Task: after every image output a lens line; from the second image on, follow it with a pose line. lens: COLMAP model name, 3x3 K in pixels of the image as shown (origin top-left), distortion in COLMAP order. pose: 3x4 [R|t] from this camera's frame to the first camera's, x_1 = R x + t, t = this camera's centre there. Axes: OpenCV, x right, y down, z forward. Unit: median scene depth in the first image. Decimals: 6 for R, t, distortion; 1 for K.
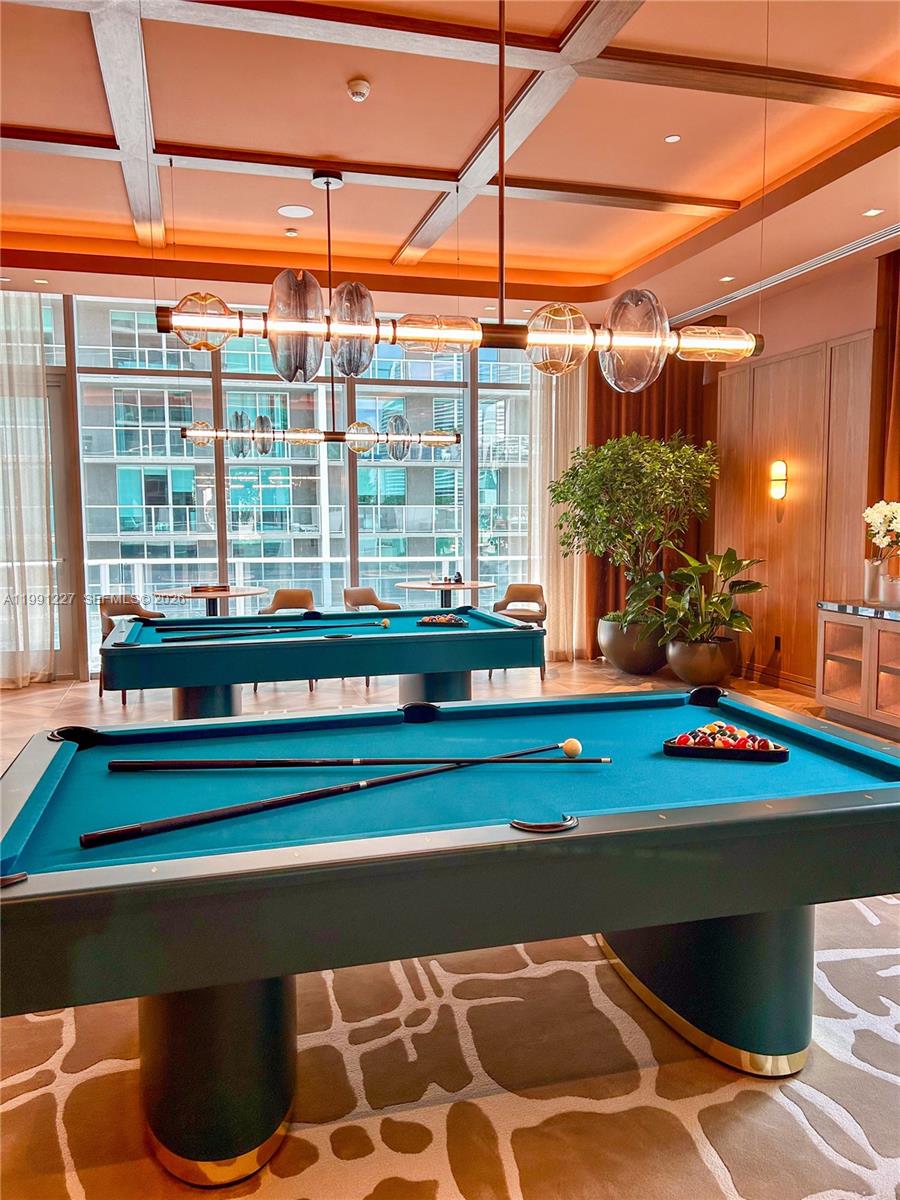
lens RADIAL K [[897.0, 0, 445.5], [0, 897.0, 595.3], [0, 0, 1]] dist [0.104816, -0.124567]
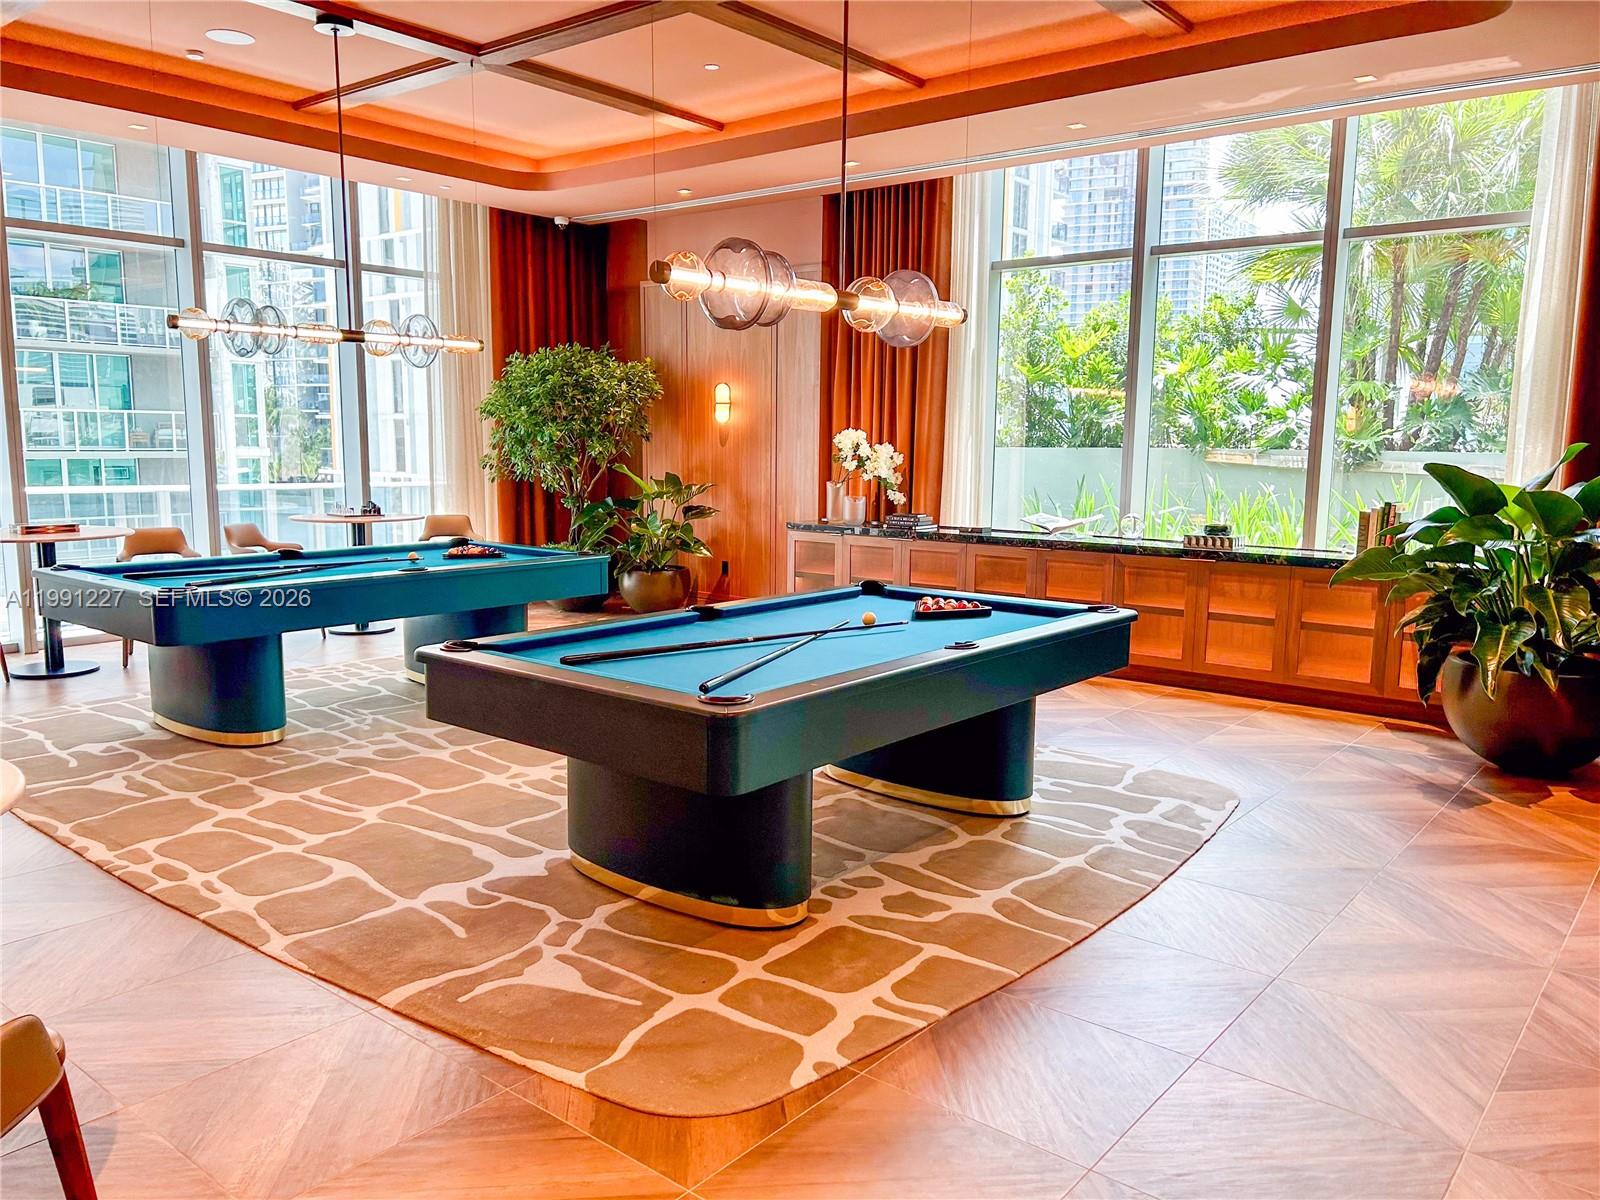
lens RADIAL K [[1196.0, 0, 811.2], [0, 1196.0, 601.1], [0, 0, 1]] dist [0.104816, -0.124567]
pose [[0.808906, -0.064364, 0.584404, -0.436780], [0.035407, 0.997518, 0.060855, 0.016140], [-0.586870, -0.028534, 0.809178, -0.164265]]
